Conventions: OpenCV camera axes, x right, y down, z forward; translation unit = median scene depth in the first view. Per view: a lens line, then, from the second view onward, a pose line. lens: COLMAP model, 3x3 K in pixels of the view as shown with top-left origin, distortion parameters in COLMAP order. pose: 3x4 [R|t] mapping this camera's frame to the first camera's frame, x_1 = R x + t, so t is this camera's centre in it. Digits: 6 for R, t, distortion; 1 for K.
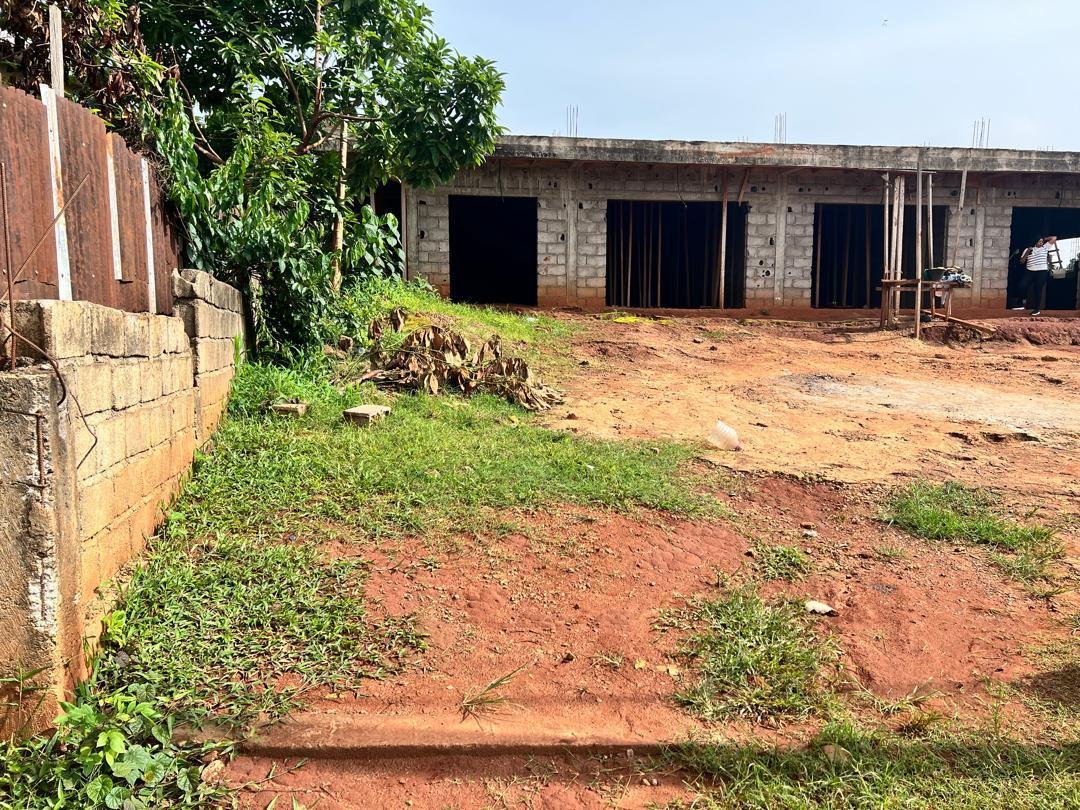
lens RADIAL K [[804.3, 0, 554.5], [0, 804.3, 408.8], [0, 0, 1]] dist [0.053980, -0.050741]
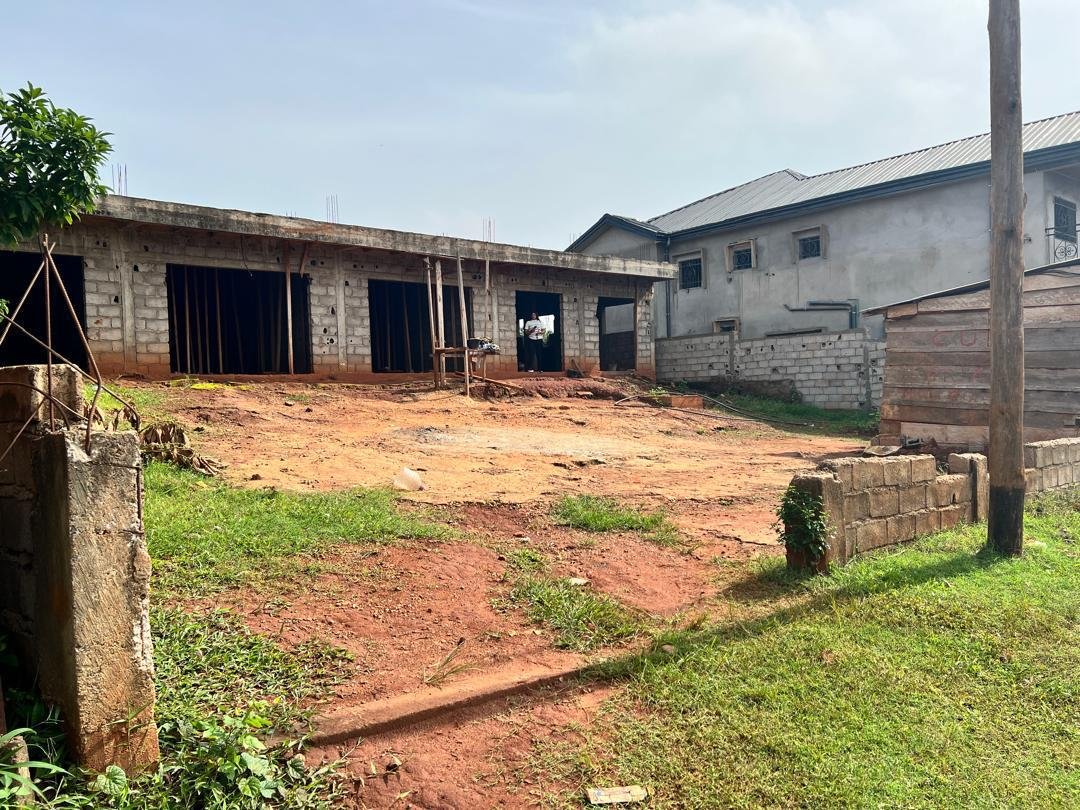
lens RADIAL K [[812.8, 0, 523.9], [0, 812.8, 406.2], [0, 0, 1]] dist [0.117415, -0.150822]
pose [[0.832509, -0.040463, 0.552532, -0.142571], [0.087853, 0.994352, -0.059550, 0.006578], [-0.547001, 0.098117, 0.831362, -0.037929]]
